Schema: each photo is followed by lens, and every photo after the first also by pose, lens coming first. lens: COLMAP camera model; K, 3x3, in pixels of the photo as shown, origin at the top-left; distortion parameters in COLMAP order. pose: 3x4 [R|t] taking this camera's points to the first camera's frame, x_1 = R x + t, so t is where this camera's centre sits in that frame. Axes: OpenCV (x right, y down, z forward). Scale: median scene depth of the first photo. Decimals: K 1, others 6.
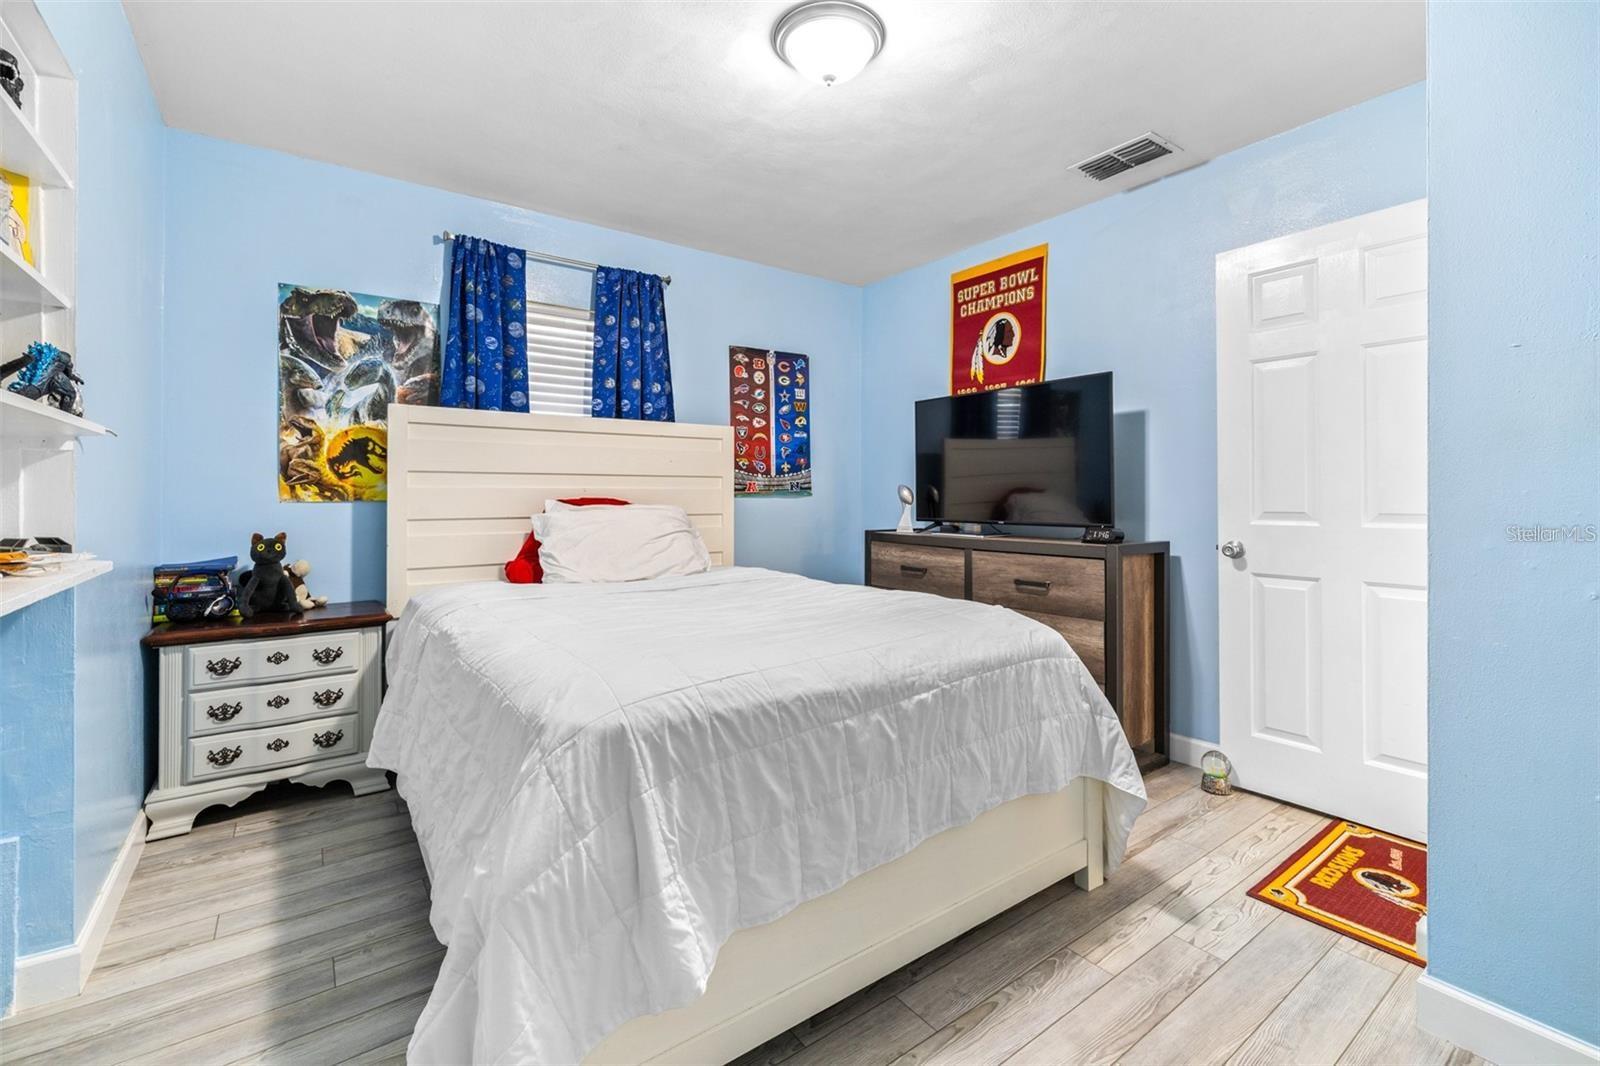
lens RADIAL K [[686.0, 0, 810.8], [0, 686.0, 494.2], [0, 0, 1]] dist [0.000686, -0.000387]
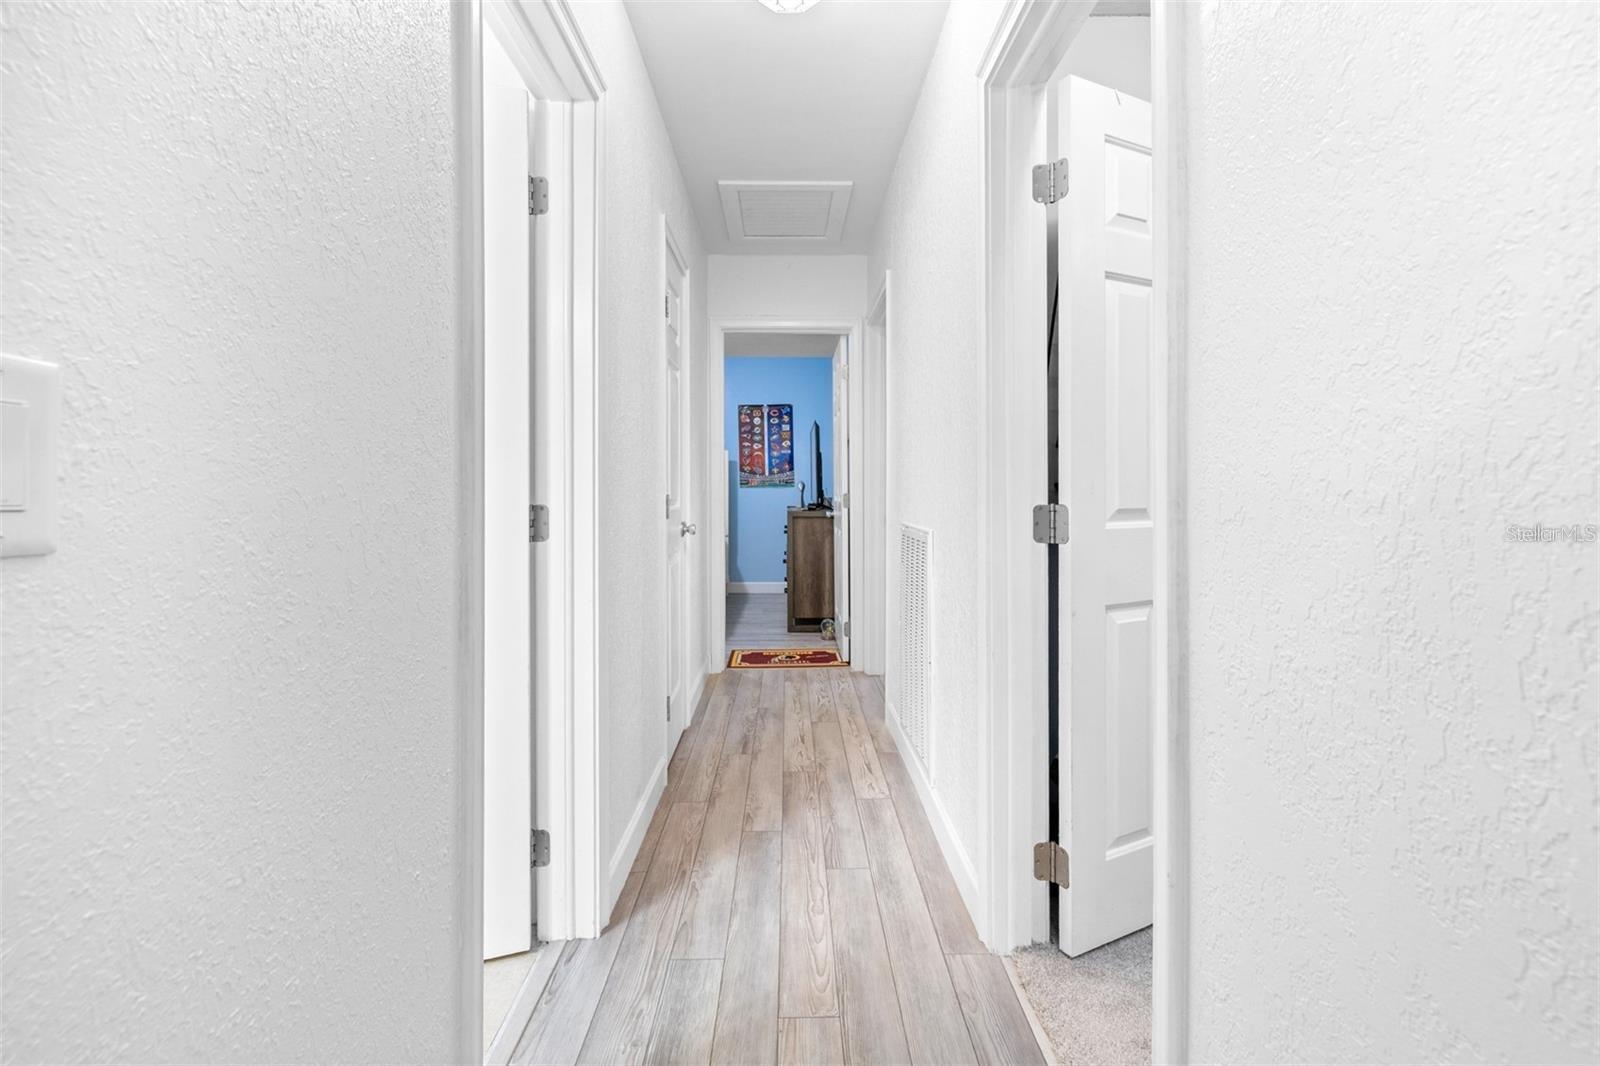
lens RADIAL K [[686.0, 0, 818.0], [0, 686.0, 486.5], [0, 0, 1]] dist [0.000686, -0.000387]
pose [[0.829226, -0.000587, -0.558914, 1.065727], [0.001648, 0.999998, 0.001394, -0.001388], [0.558912, -0.002077, 0.829225, -0.395032]]
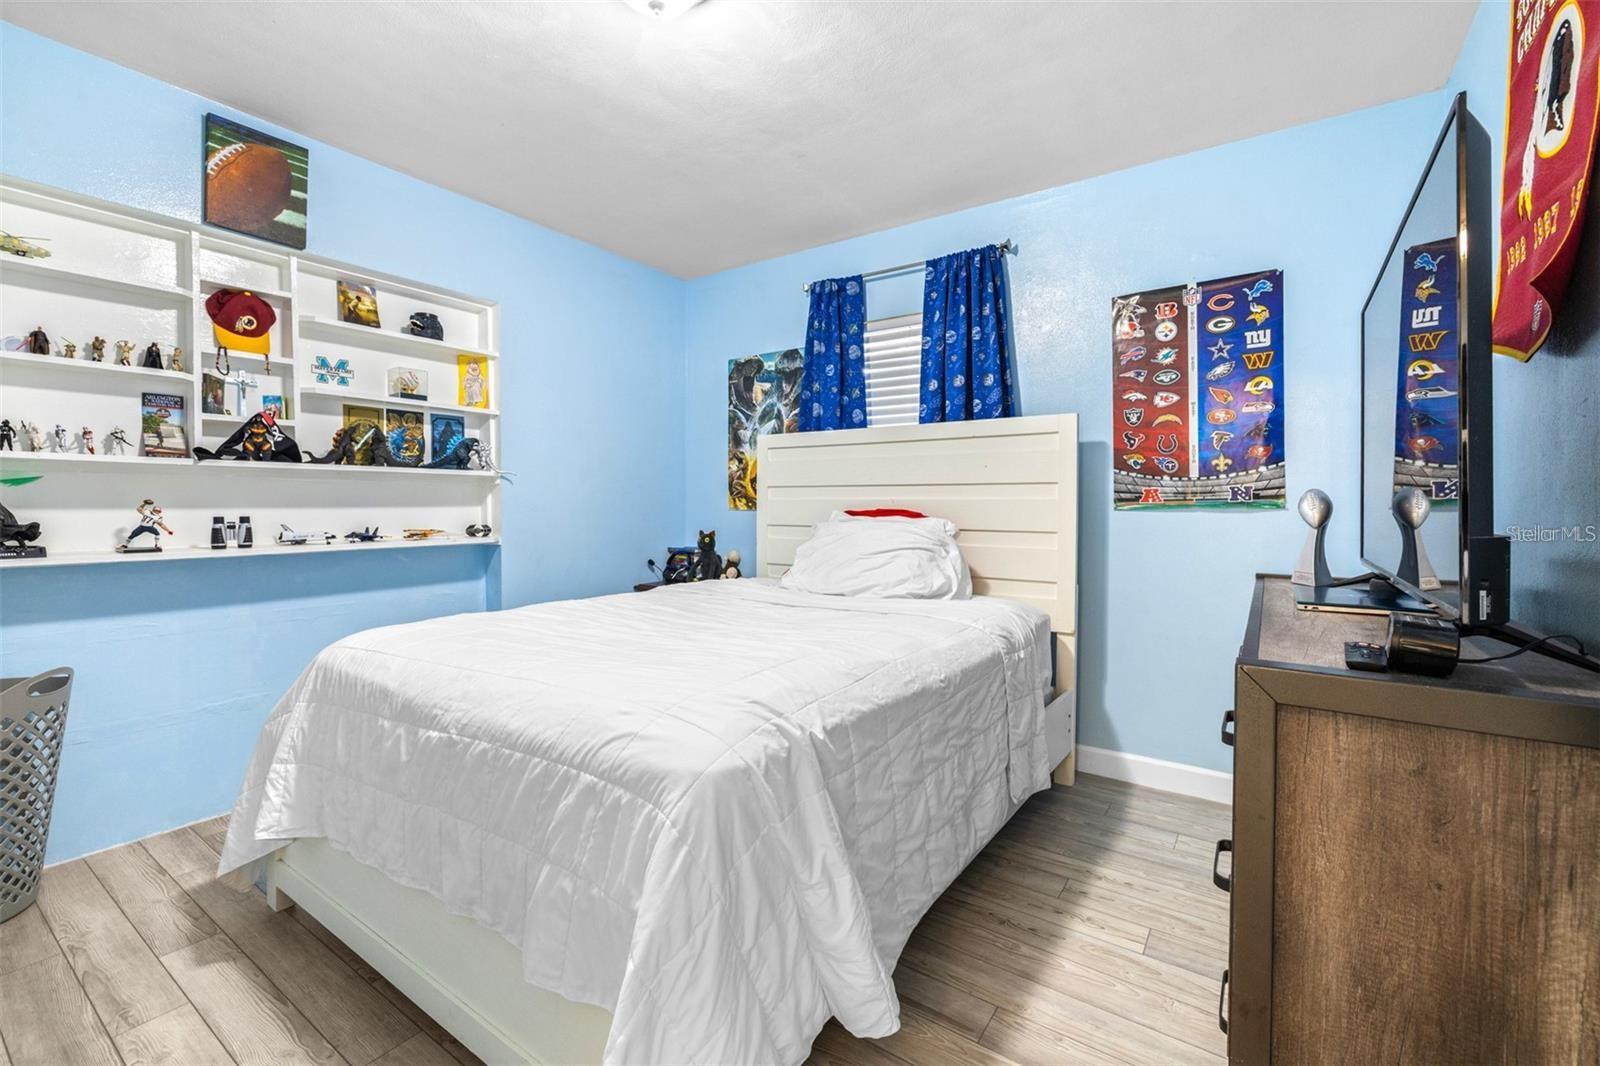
lens RADIAL K [[686.0, 0, 800.7], [0, 686.0, 519.6], [0, 0, 1]] dist [0.000686, -0.000387]
pose [[0.325929, 0.023476, -0.945103, 0.449218], [-0.001442, 0.999703, 0.024335, -0.002621], [0.945393, -0.006569, 0.325866, 0.451430]]
